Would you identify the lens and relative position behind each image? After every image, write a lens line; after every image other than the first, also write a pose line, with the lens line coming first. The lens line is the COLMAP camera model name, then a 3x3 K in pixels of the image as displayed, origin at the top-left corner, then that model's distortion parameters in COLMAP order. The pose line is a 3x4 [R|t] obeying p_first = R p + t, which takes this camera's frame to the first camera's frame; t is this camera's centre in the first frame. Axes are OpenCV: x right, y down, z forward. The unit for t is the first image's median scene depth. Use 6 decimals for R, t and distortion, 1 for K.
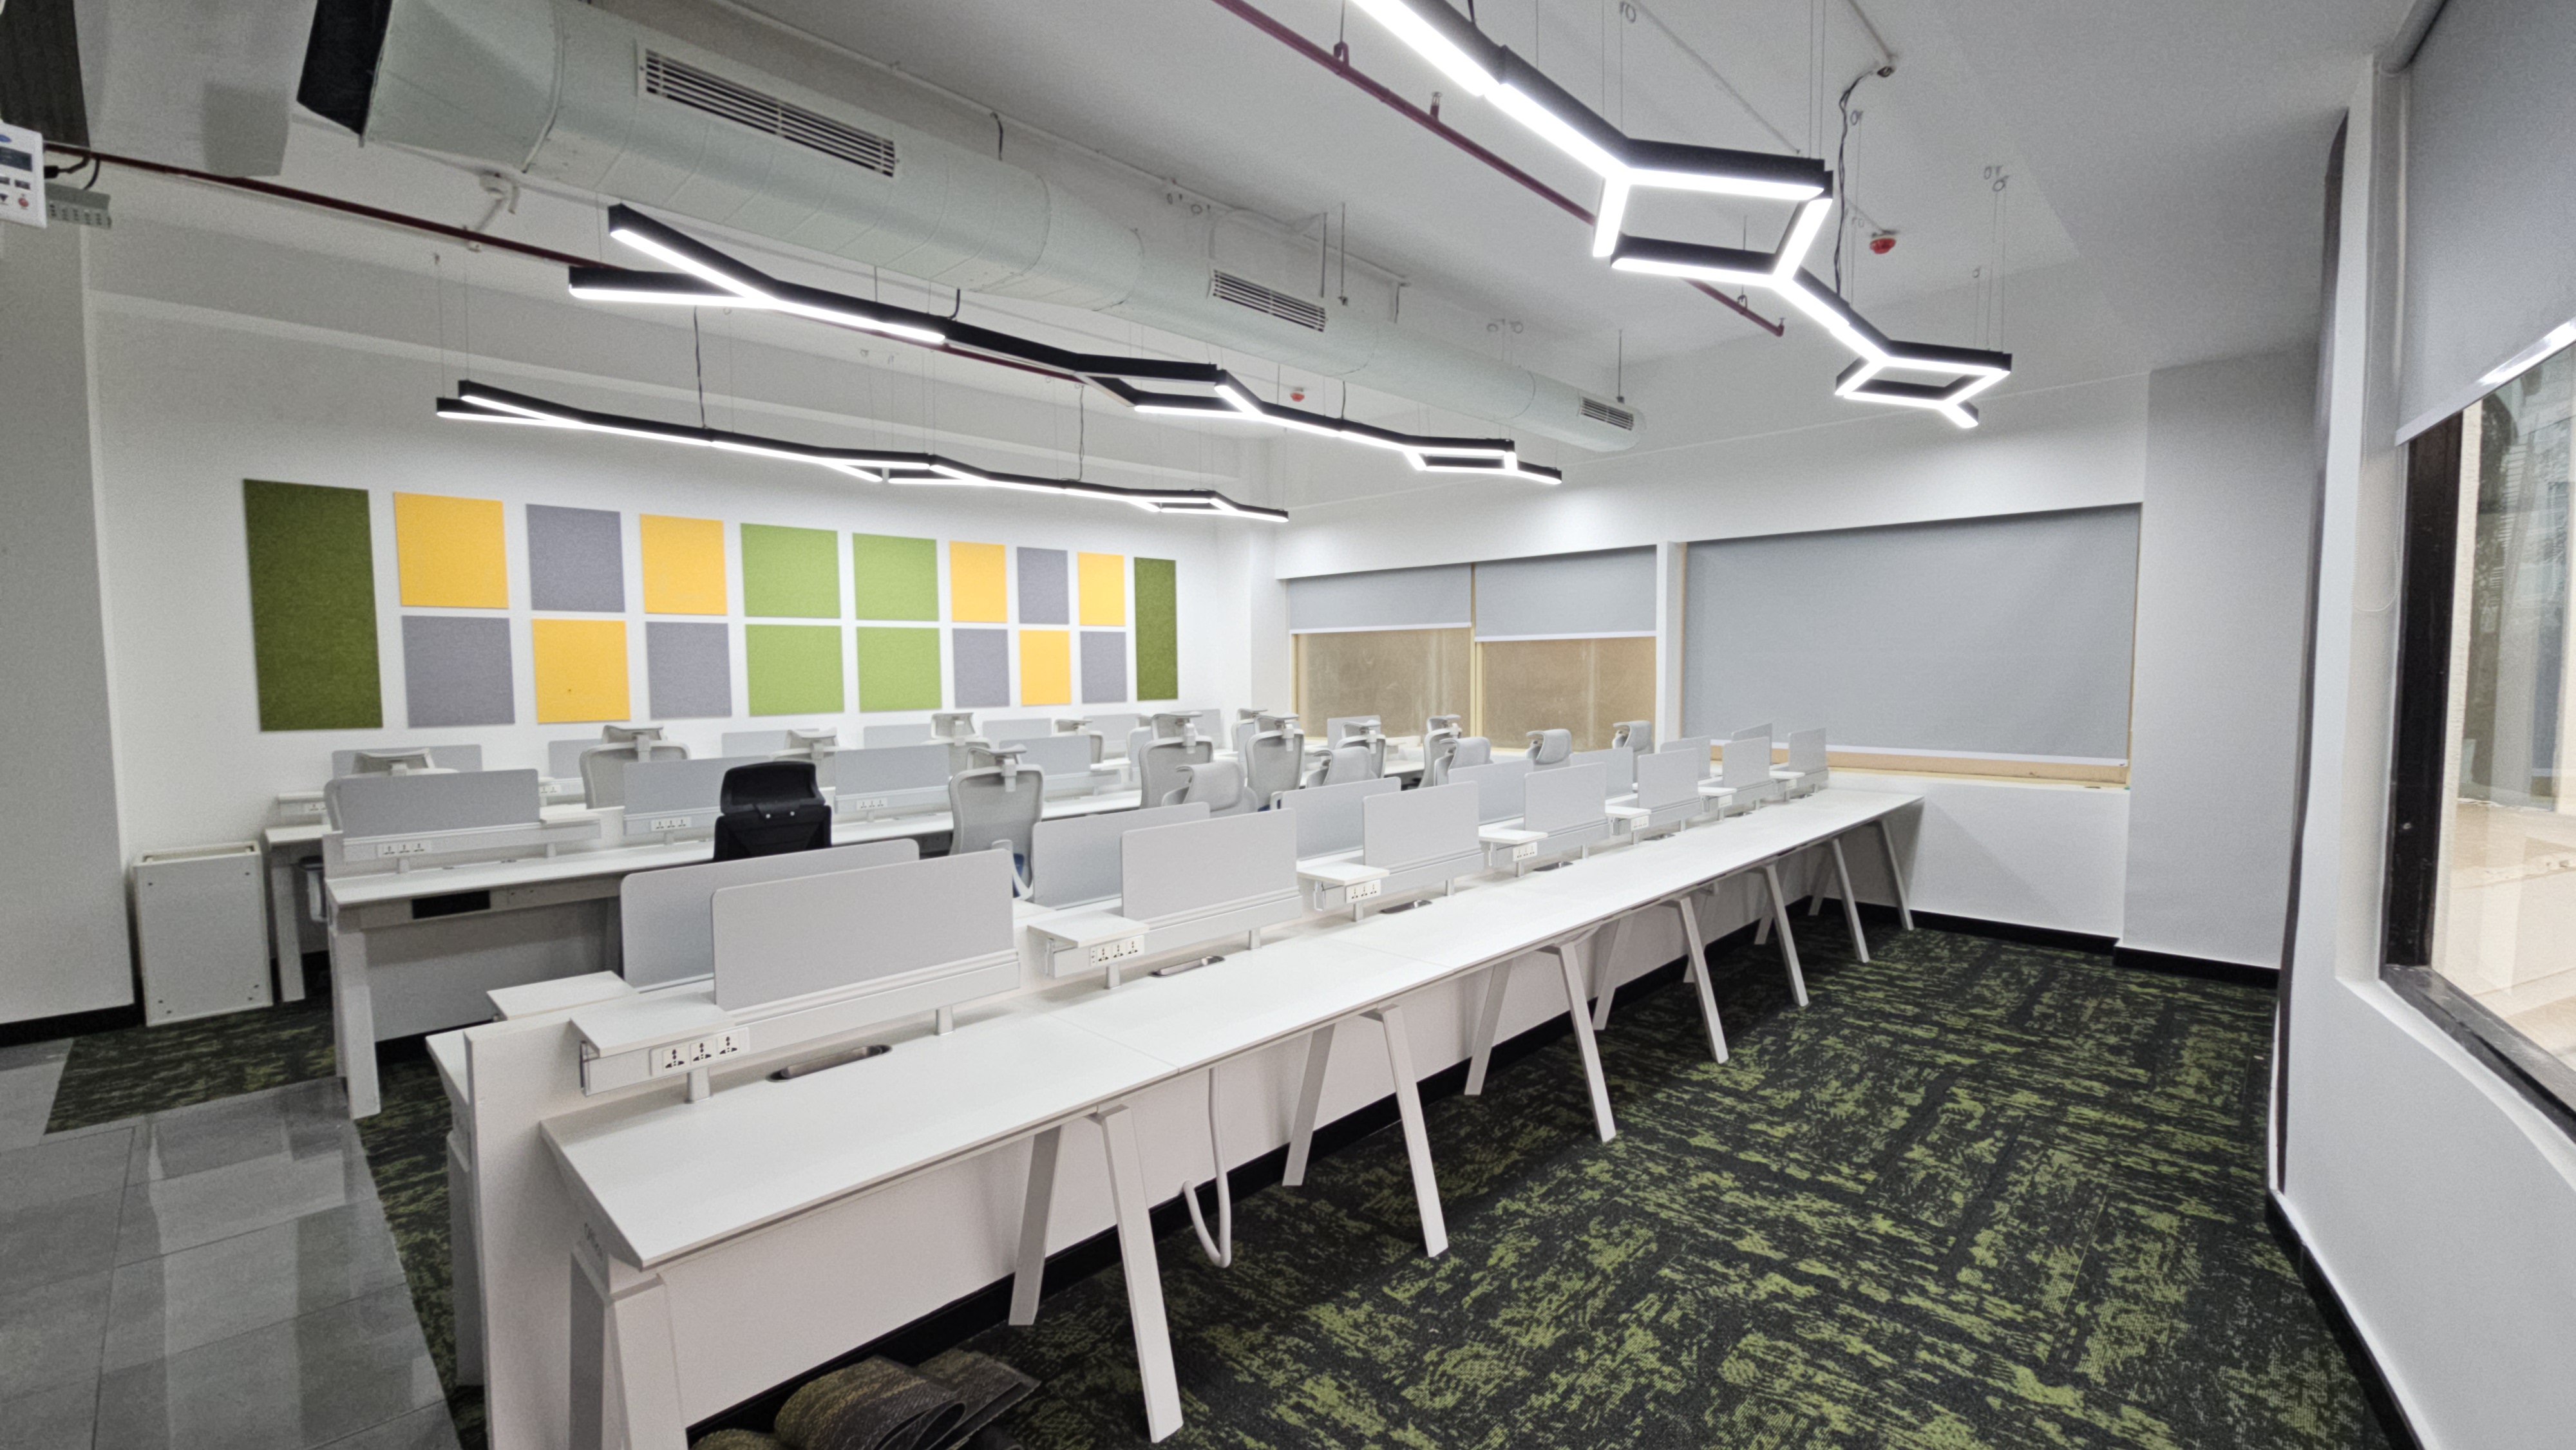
lens RADIAL K [[1053.8, 0, 1289.4], [0, 1053.8, 733.7], [0, 0, 1]] dist [-0.007719, -0.003243]
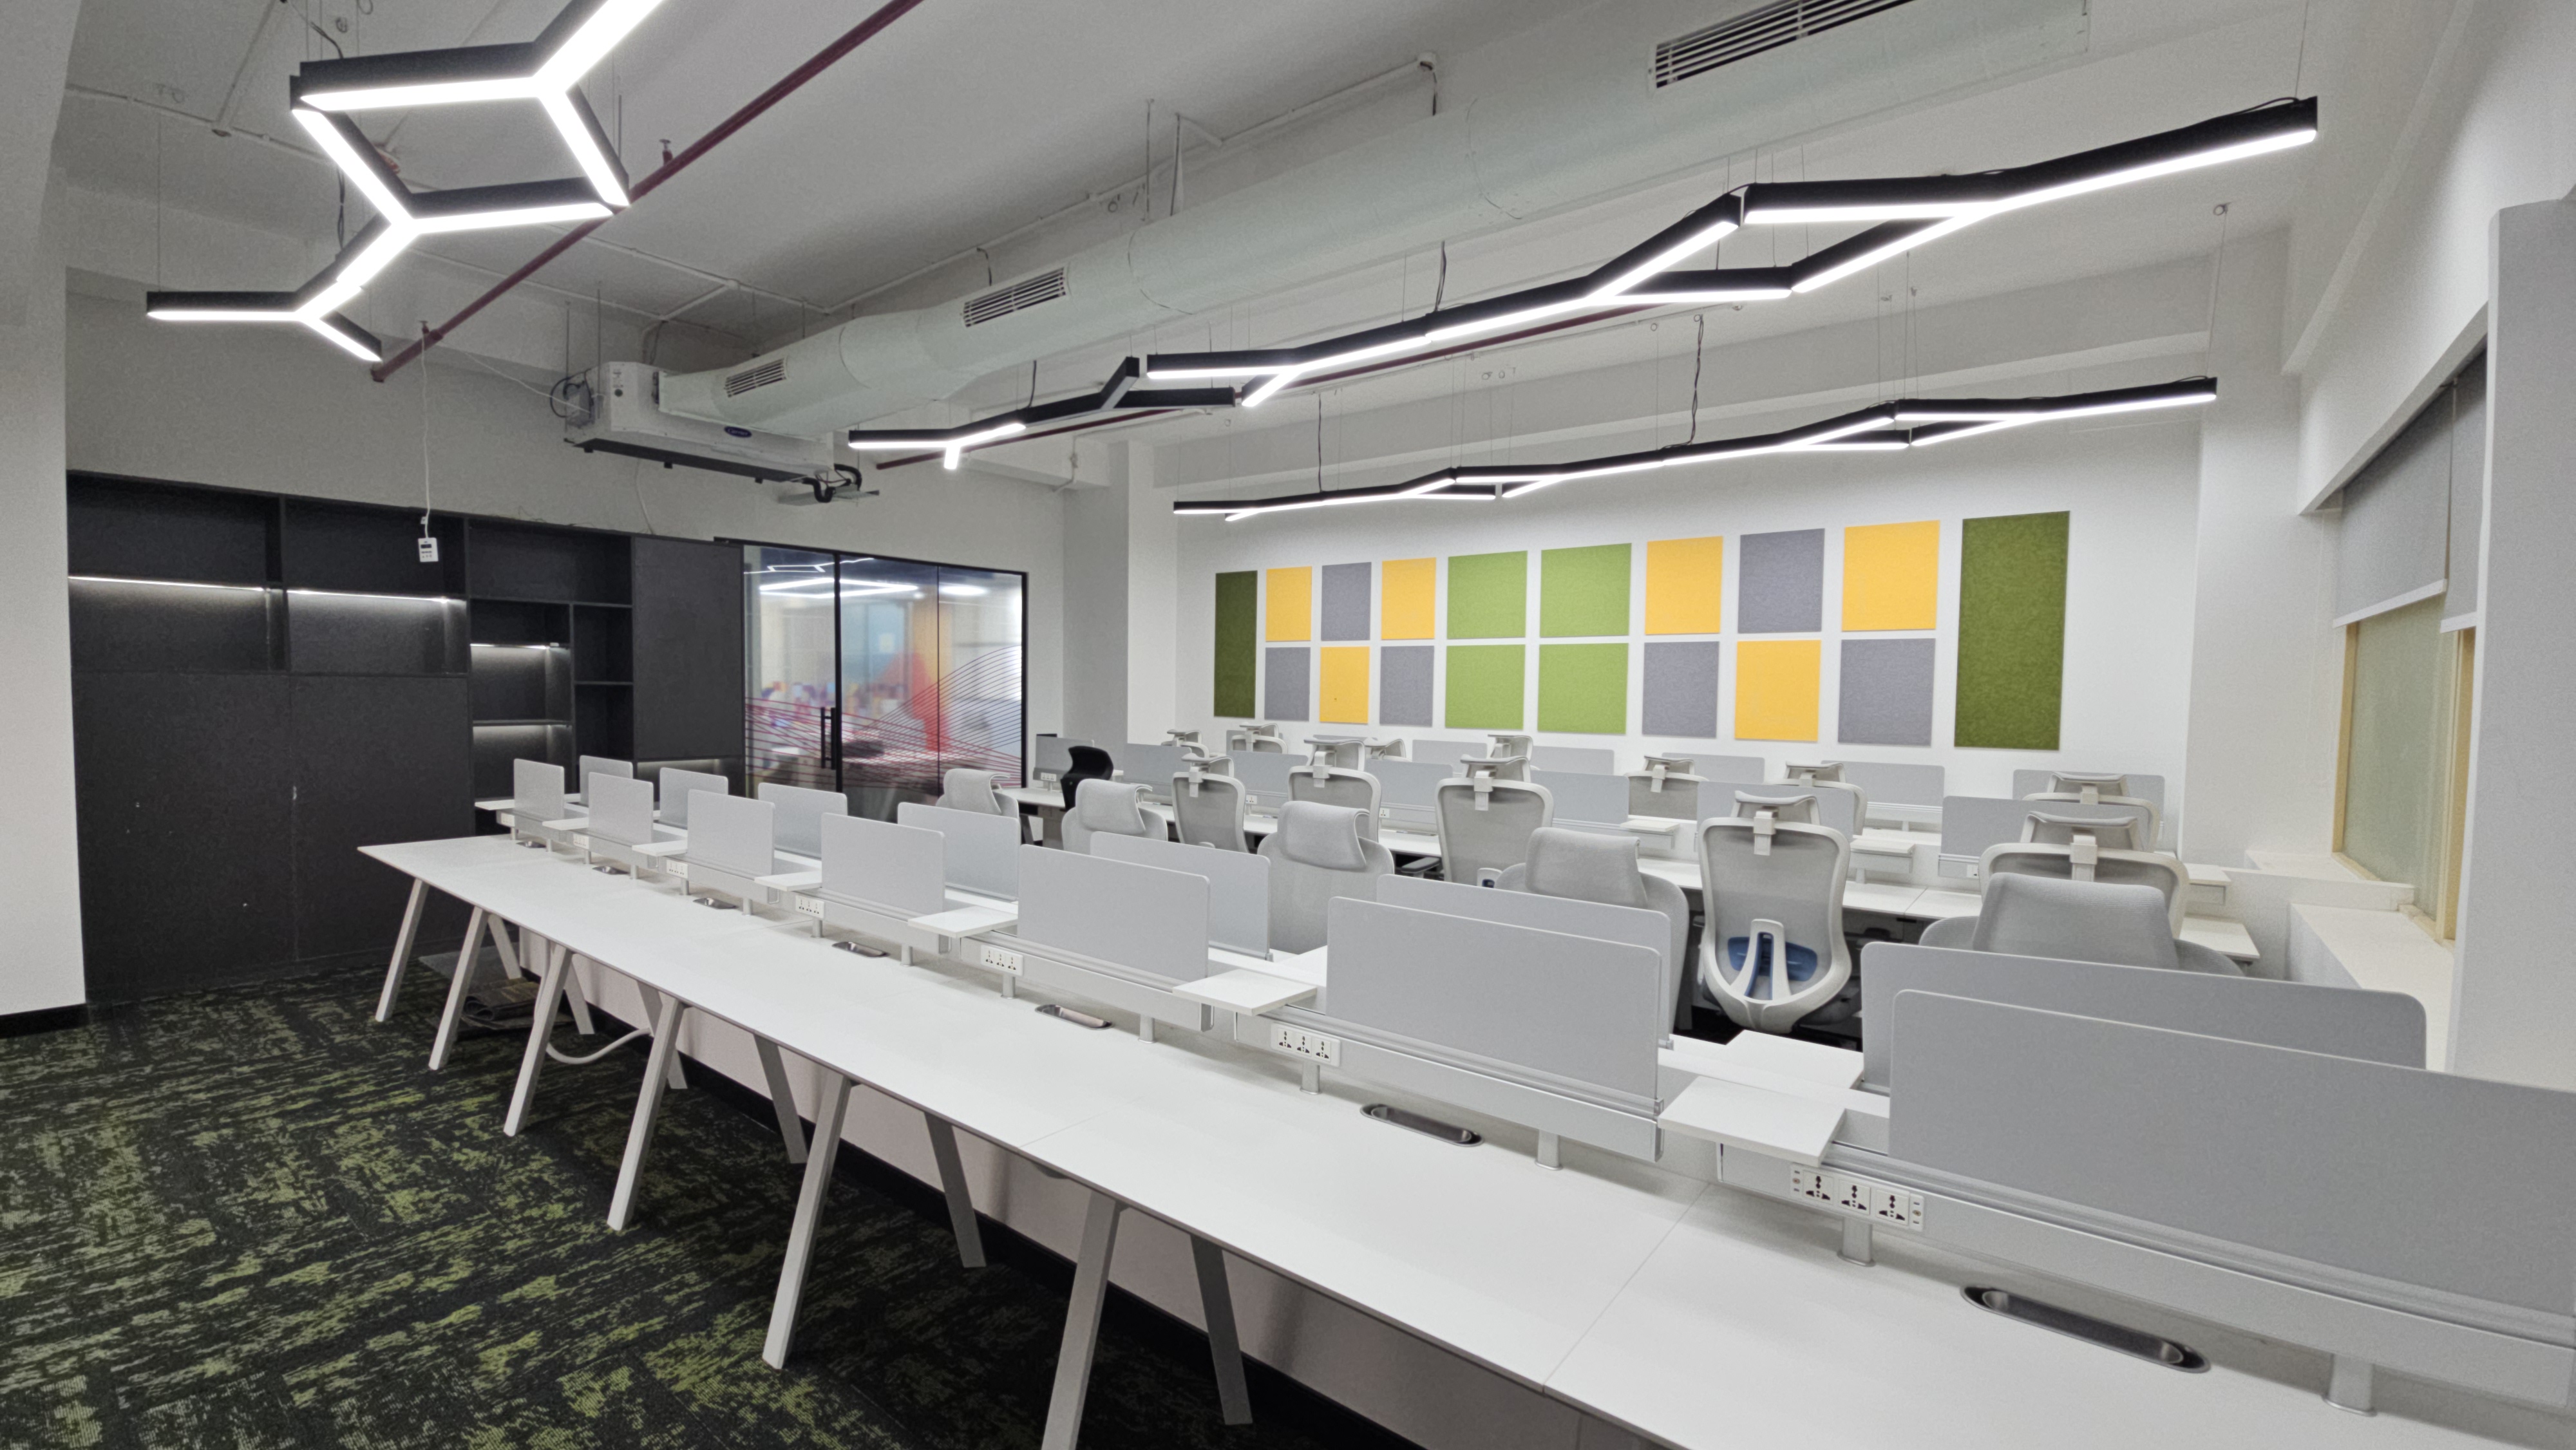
lens RADIAL K [[1053.8, 0, 1286.8], [0, 1053.8, 730.3], [0, 0, 1]] dist [-0.007719, -0.003243]
pose [[0.103038, 0.049884, -0.993426, 1.054525], [-0.078060, 0.996067, 0.041921, -0.084882], [0.991610, 0.073227, 0.106527, 1.265730]]
